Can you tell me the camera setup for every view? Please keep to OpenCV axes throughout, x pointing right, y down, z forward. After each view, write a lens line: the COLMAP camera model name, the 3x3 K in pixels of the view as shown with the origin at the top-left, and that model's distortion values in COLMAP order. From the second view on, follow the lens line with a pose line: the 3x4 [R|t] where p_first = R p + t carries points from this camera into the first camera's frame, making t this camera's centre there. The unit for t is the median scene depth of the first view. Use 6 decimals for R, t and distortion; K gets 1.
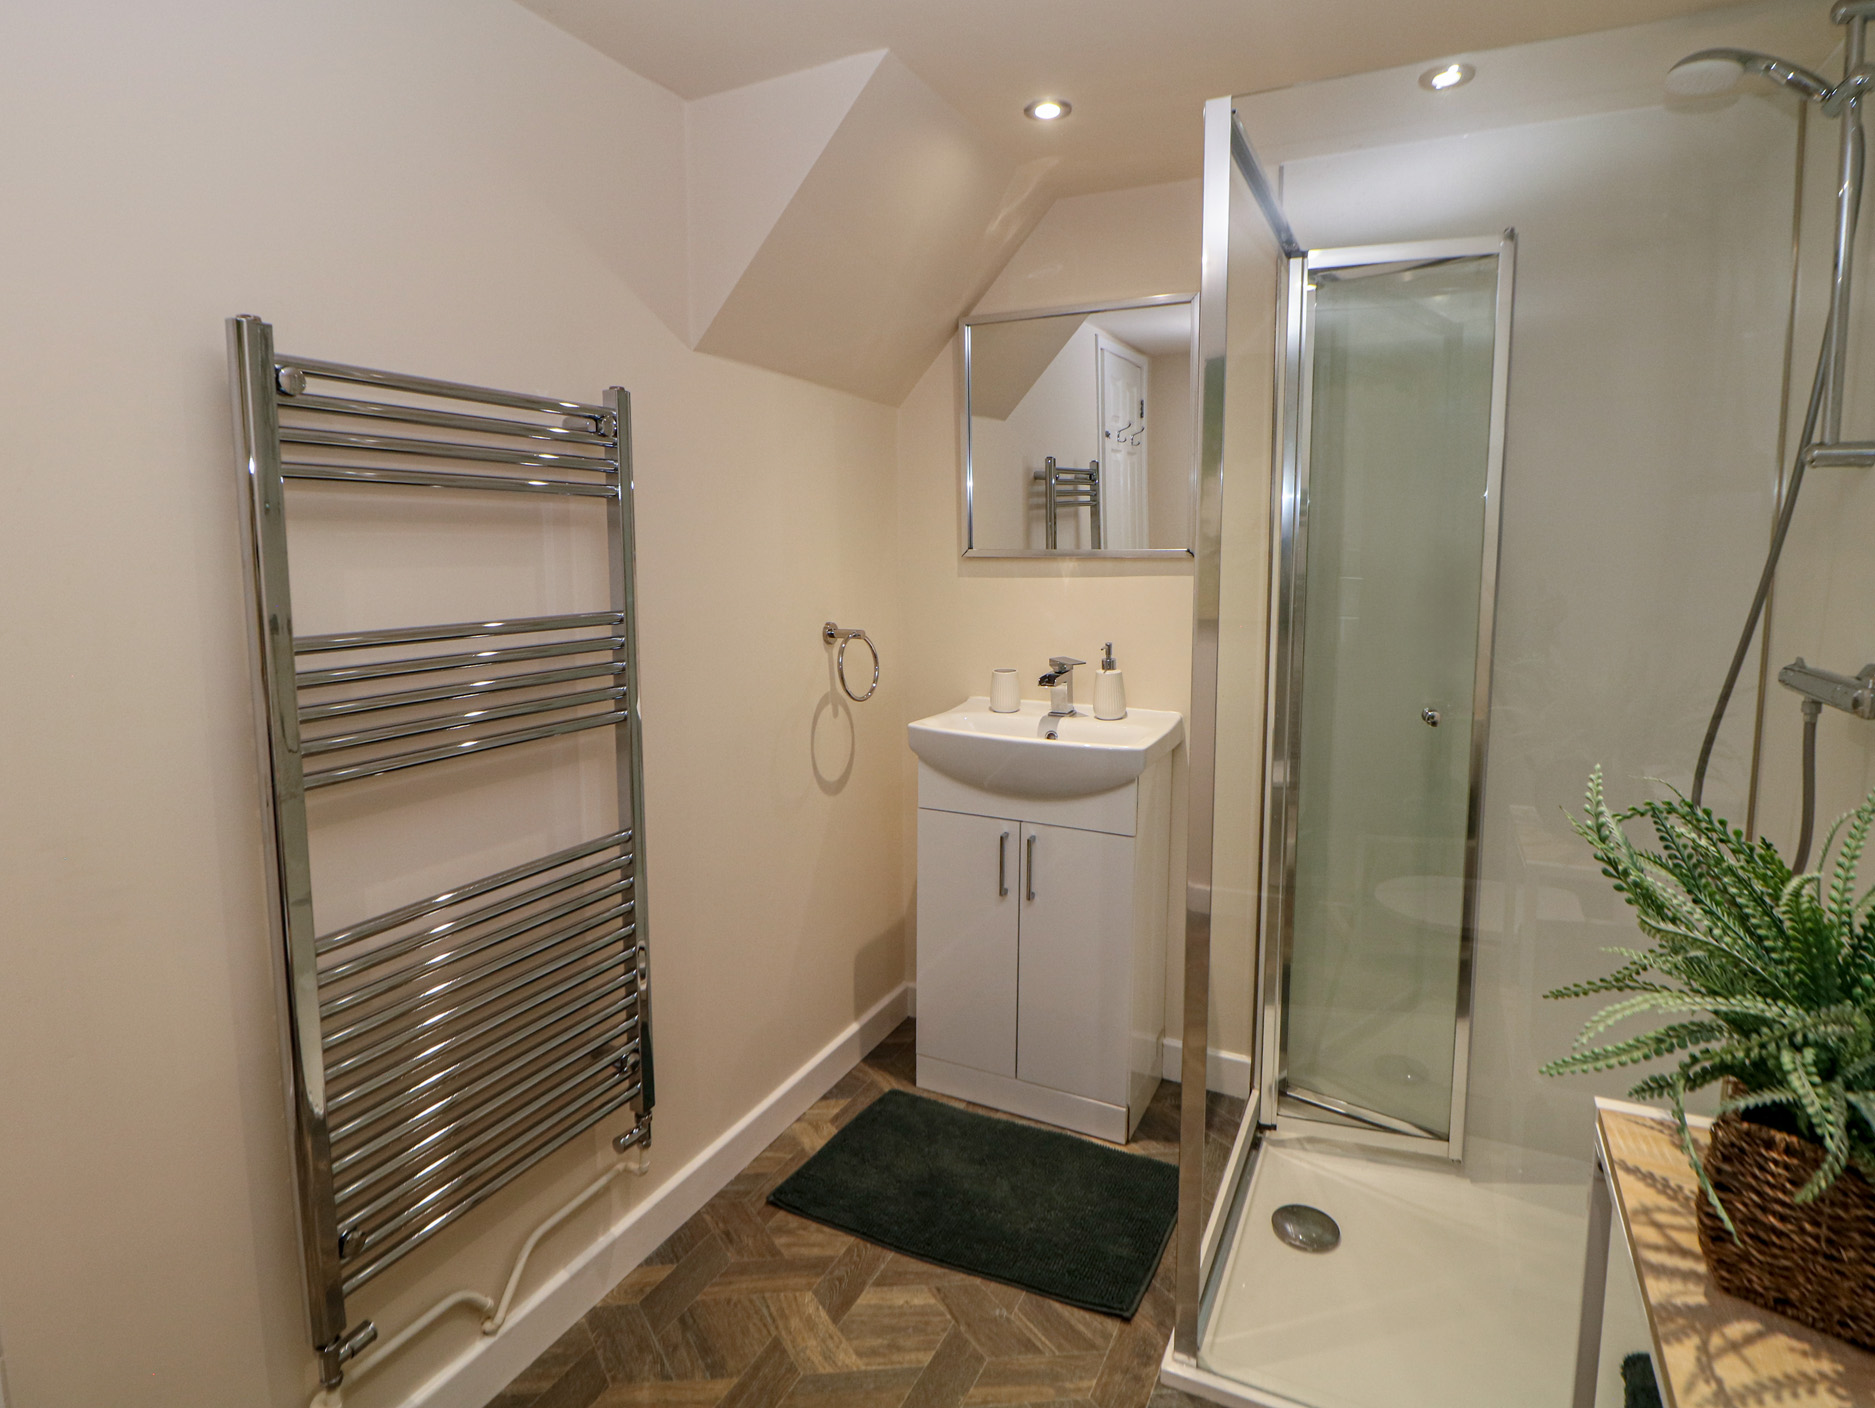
lens RADIAL K [[989.9, 0, 943.2], [0, 989.9, 658.8], [0, 0, 1]] dist [-0.003805, -0.014679]
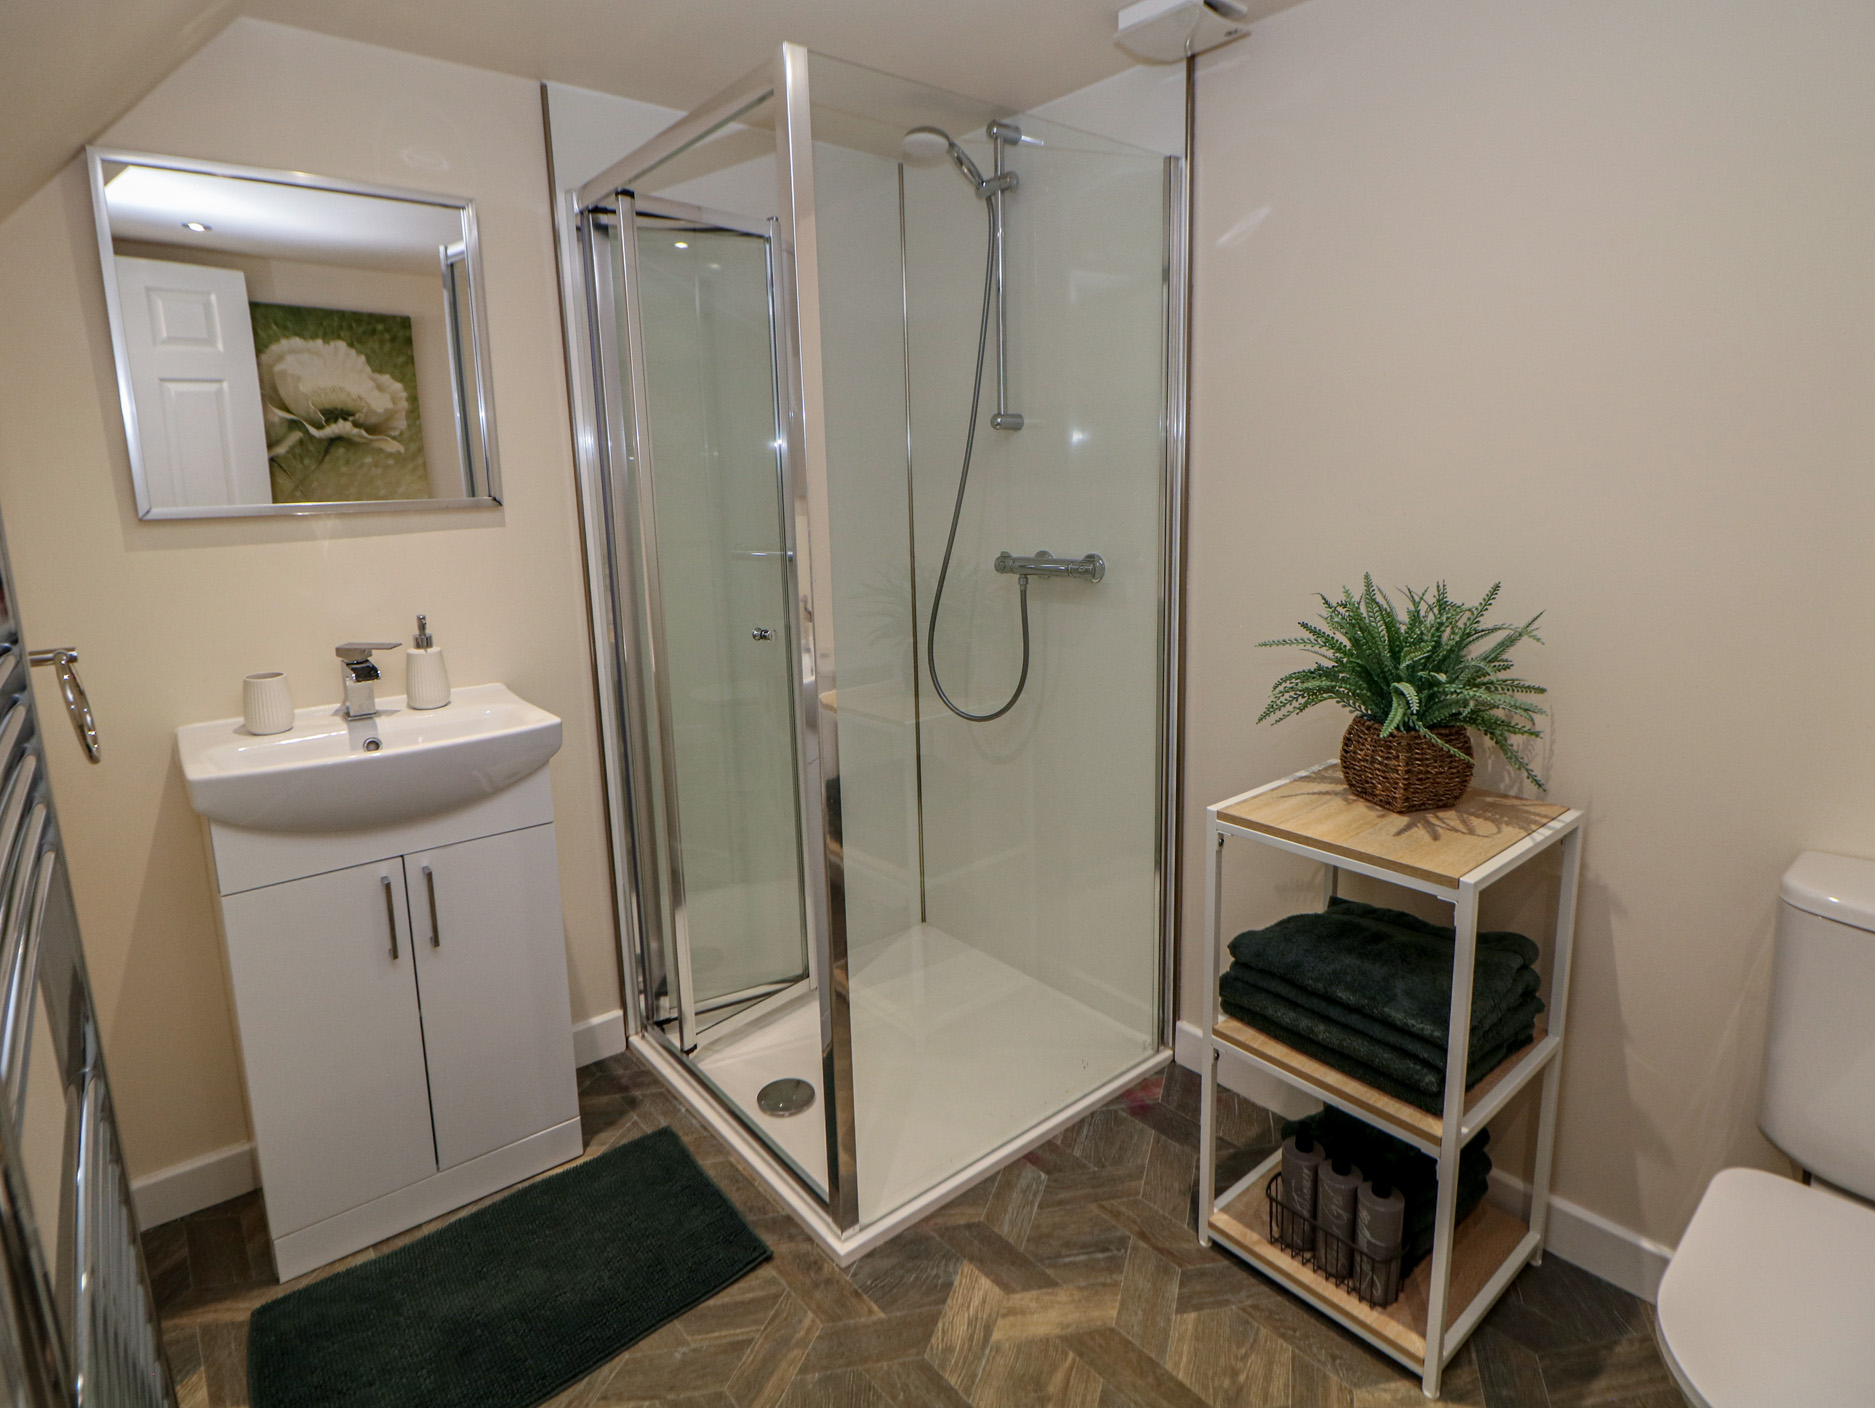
lens RADIAL K [[989.9, 0, 943.2], [0, 989.9, 658.8], [0, 0, 1]] dist [-0.003805, -0.014679]
pose [[0.399251, -0.170014, 0.900940, -0.418326], [0.125490, 0.983542, 0.129991, -0.034217], [-0.908213, 0.061159, 0.414015, 0.286731]]
